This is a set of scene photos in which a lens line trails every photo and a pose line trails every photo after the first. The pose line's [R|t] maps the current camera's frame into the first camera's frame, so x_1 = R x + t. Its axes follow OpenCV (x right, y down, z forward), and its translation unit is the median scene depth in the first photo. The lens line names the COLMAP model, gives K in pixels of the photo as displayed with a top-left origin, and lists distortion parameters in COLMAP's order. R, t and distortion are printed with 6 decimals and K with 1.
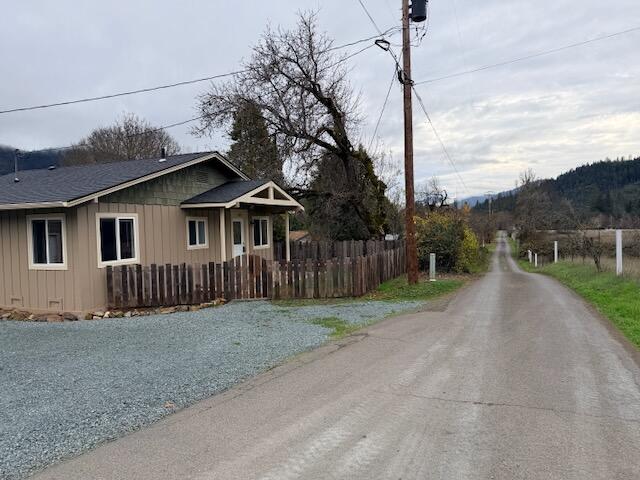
lens RADIAL K [[444.6, 0, 319.1], [0, 444.6, 242.9], [0, 0, 1]] dist [0.056545, -0.072183]
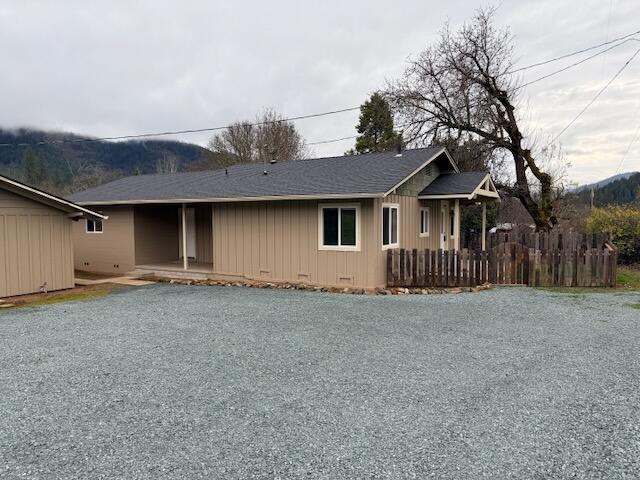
lens RADIAL K [[444.6, 0, 320.0], [0, 444.6, 230.5], [0, 0, 1]] dist [0.056545, -0.072183]
pose [[0.991101, 0.025920, -0.130567, -0.394208], [-0.026637, 0.999638, -0.003746, 0.009945], [0.130423, 0.007191, 0.991432, -0.114275]]
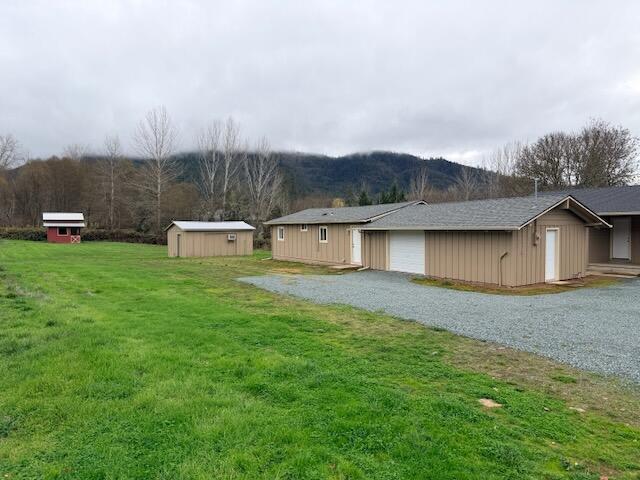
lens RADIAL K [[444.6, 0, 316.5], [0, 444.6, 235.2], [0, 0, 1]] dist [0.056545, -0.072183]
pose [[0.835344, 0.026825, -0.549072, -0.986475], [-0.028985, 0.999569, 0.004736, 0.035326], [0.548962, 0.011958, 0.835762, -0.766244]]
